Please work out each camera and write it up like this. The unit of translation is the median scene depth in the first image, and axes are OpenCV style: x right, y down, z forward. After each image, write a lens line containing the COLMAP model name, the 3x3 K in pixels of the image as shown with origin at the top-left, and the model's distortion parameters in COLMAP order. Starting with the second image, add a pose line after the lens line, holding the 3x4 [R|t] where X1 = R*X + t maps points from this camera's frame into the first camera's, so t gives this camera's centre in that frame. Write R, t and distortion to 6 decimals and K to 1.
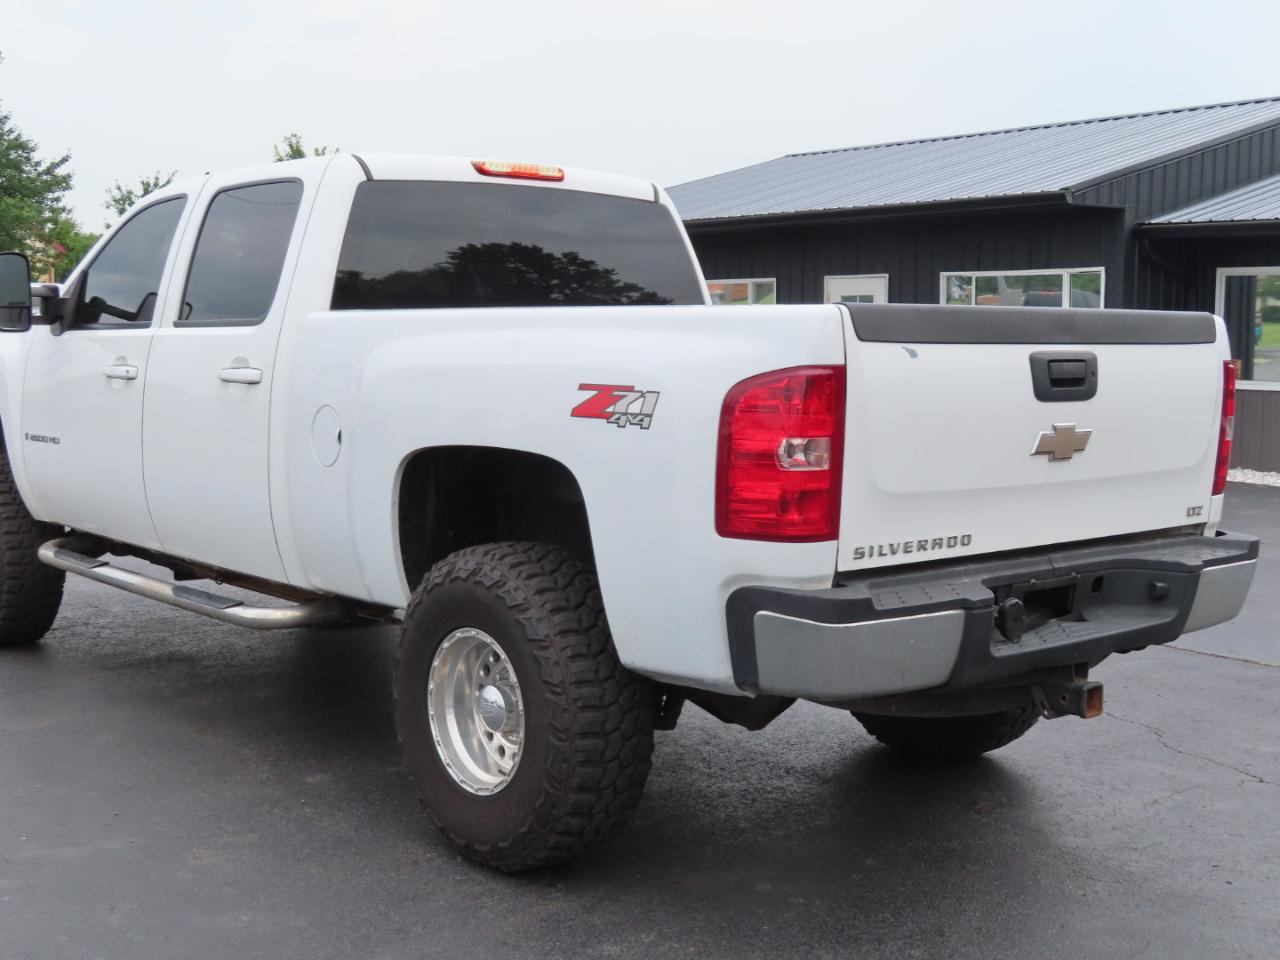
lens RADIAL K [[1593.6, 0, 640.0], [0, 1593.6, 480.0], [0, 0, 1]] dist [0.006310, -0.022875]
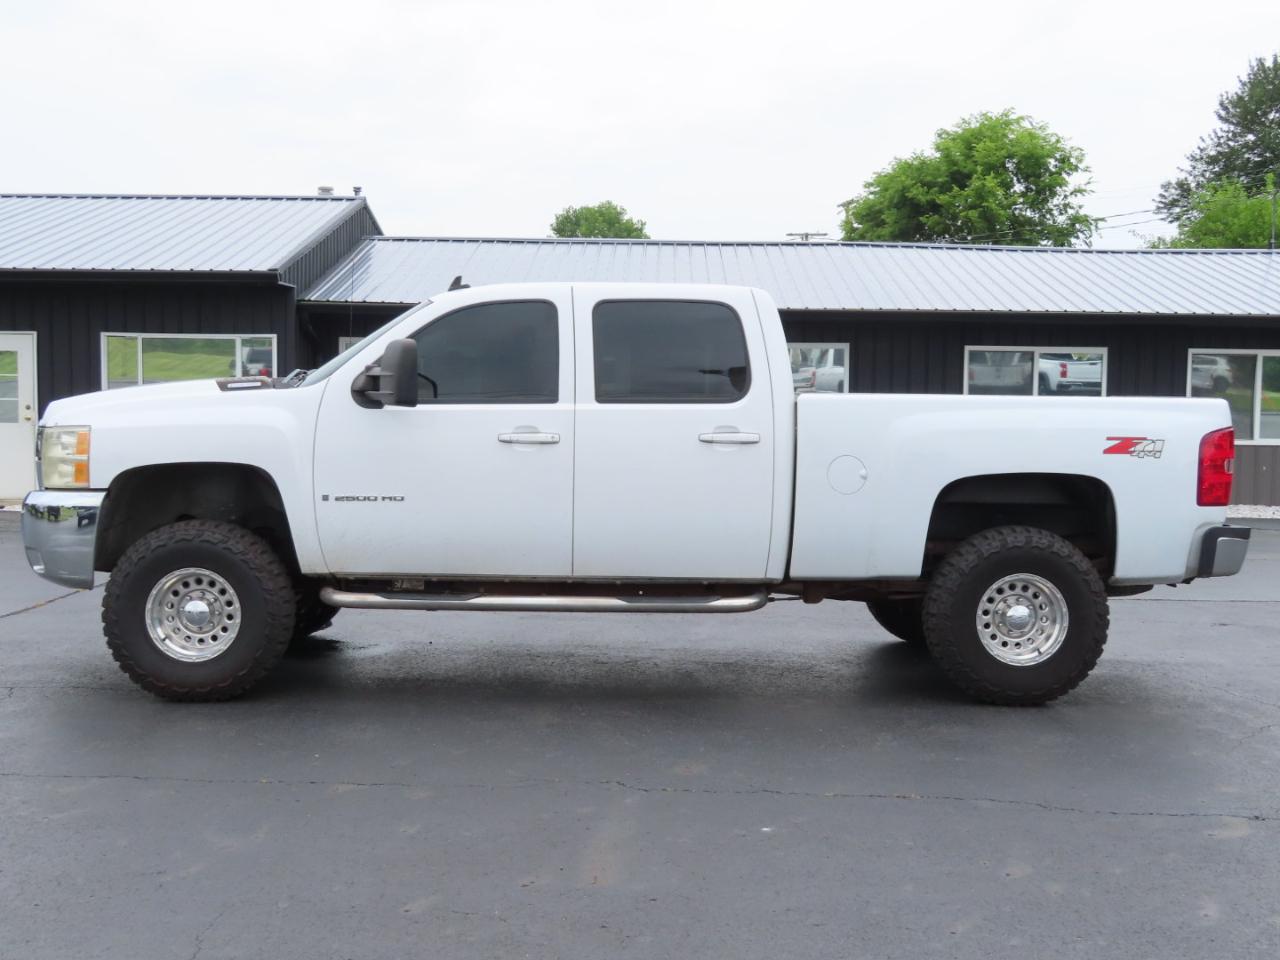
lens RADIAL K [[1535.2, 0, 640.0], [0, 1535.2, 480.0], [0, 0, 1]] dist [0.013748, -0.029809]
pose [[0.633897, -0.045039, 0.772105, -1.681683], [0.064004, 0.997934, 0.005665, -0.049466], [-0.770765, 0.045827, 0.635470, 0.214695]]
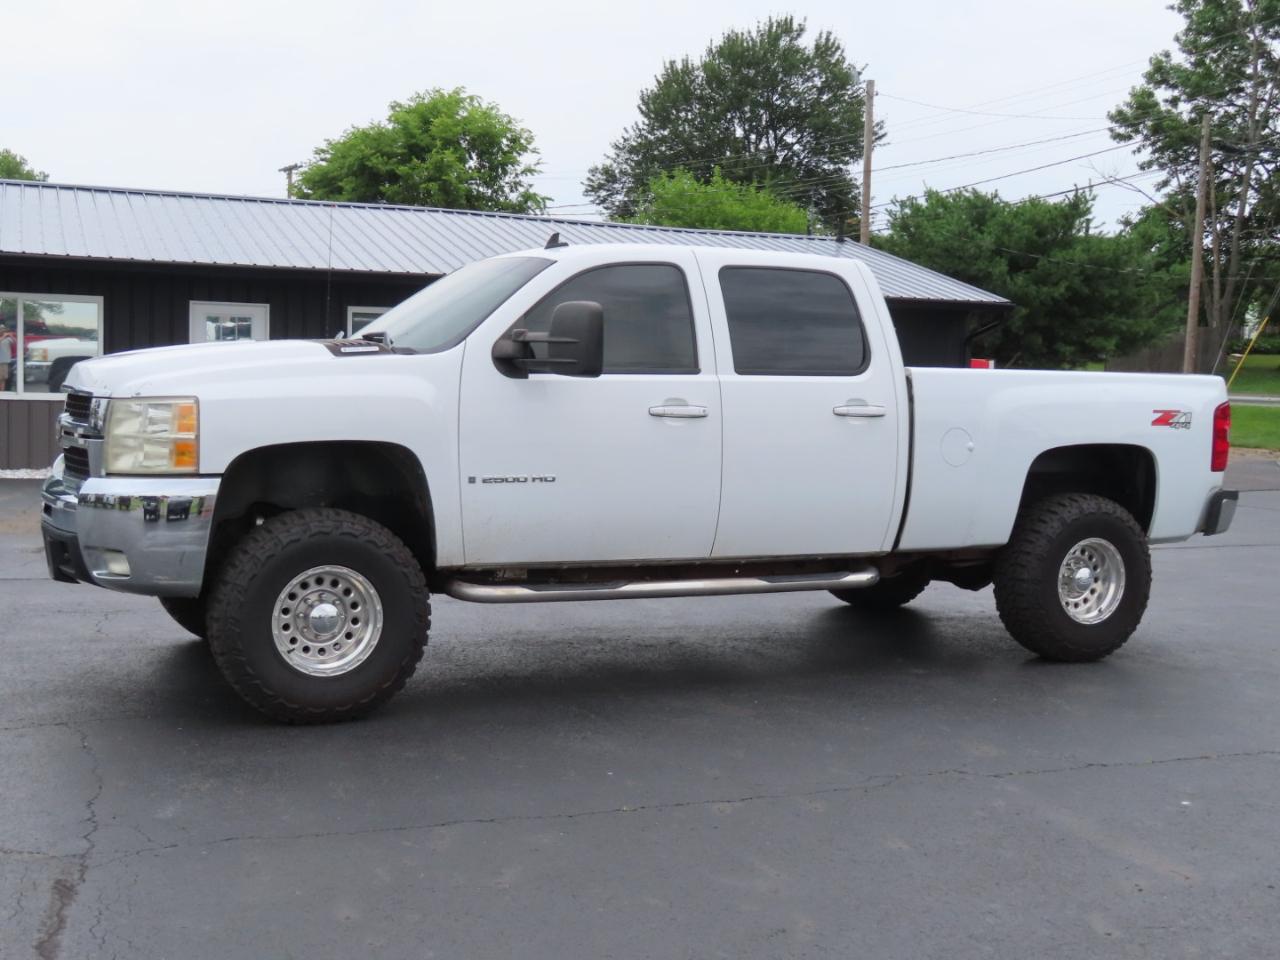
lens RADIAL K [[1484.4, 0, 629.4], [0, 1484.4, 479.1], [0, 0, 1]] dist [-0.018502, -0.007578]
pose [[0.275562, -0.073445, 0.958473, -1.930266], [0.065550, 0.996192, 0.057490, -0.115641], [-0.959046, 0.046986, 0.279327, 1.008703]]
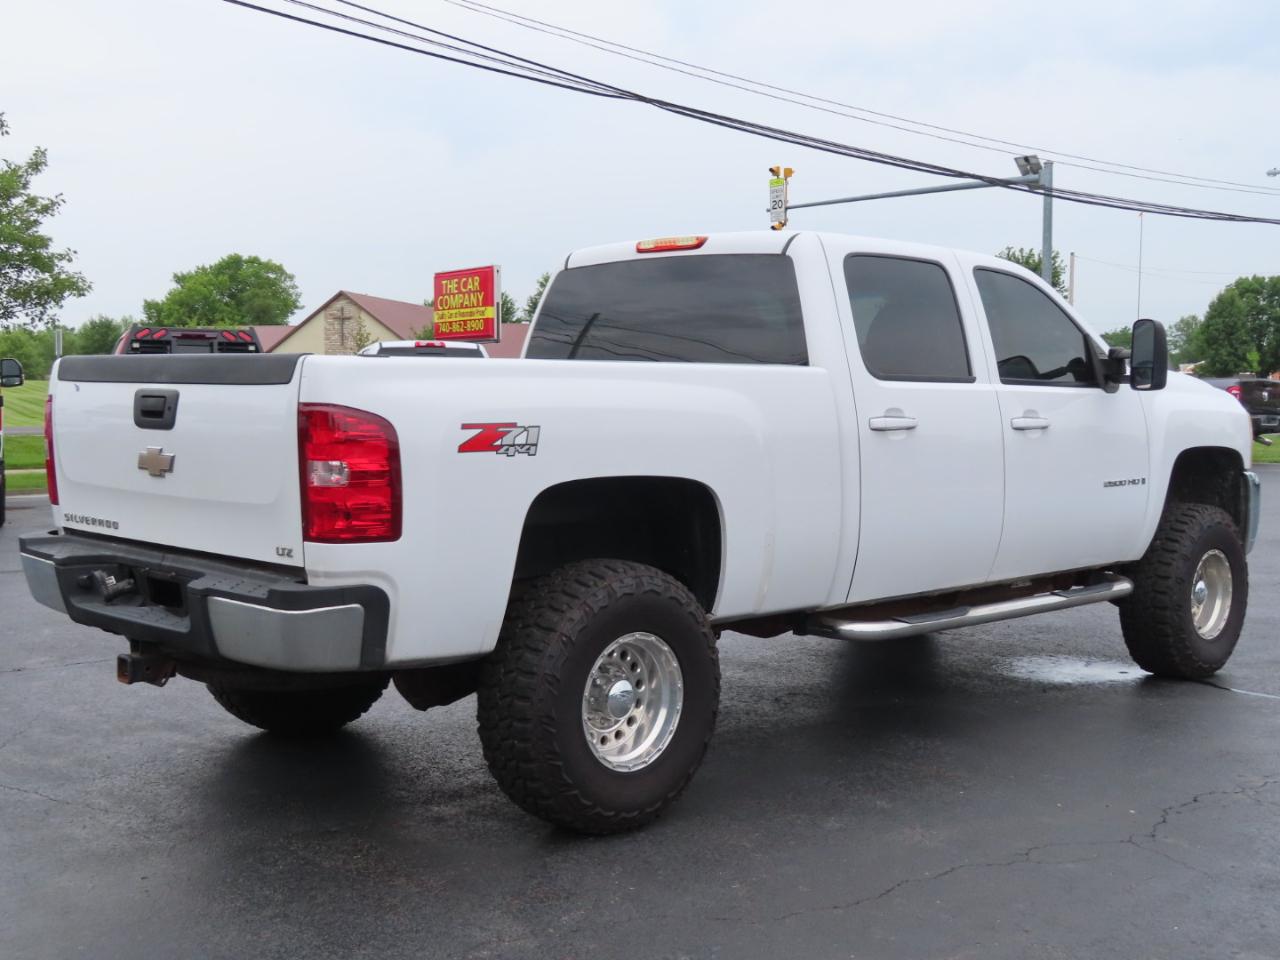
lens RADIAL K [[1535.2, 0, 640.0], [0, 1535.2, 480.0], [0, 0, 1]] dist [0.013748, -0.029809]
pose [[0.071521, 0.056794, -0.995821, 1.377830], [-0.101588, 0.993601, 0.049371, -0.099474], [0.992252, 0.097633, 0.076832, 1.191052]]
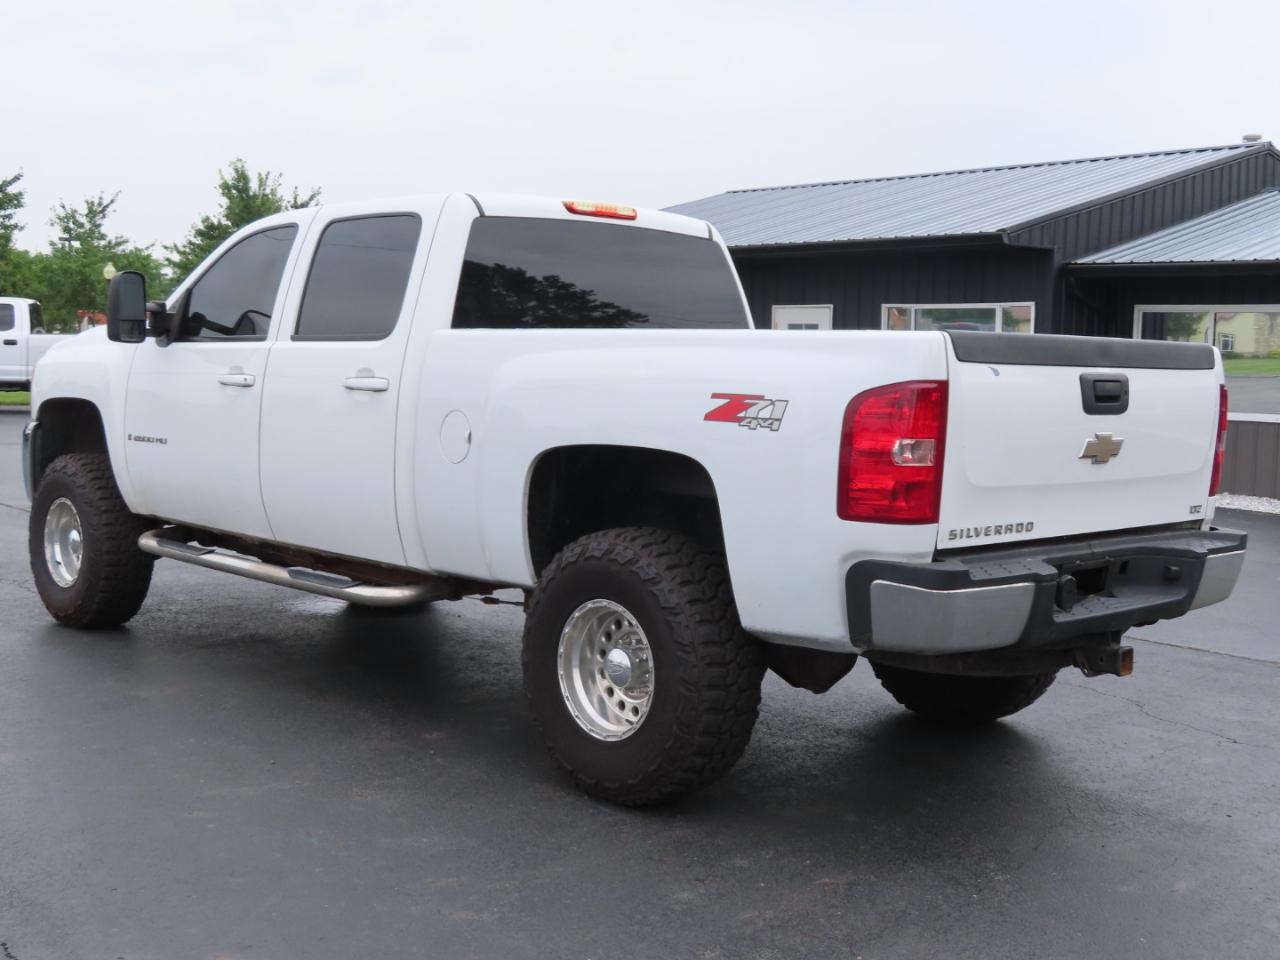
lens RADIAL K [[1535.2, 0, 640.0], [0, 1535.2, 480.0], [0, 0, 1]] dist [0.013748, -0.029809]
pose [[0.998330, 0.012687, 0.056357, -0.140438], [-0.012003, 0.999850, -0.012459, 0.017939], [-0.056507, 0.011762, 0.998333, -0.135299]]
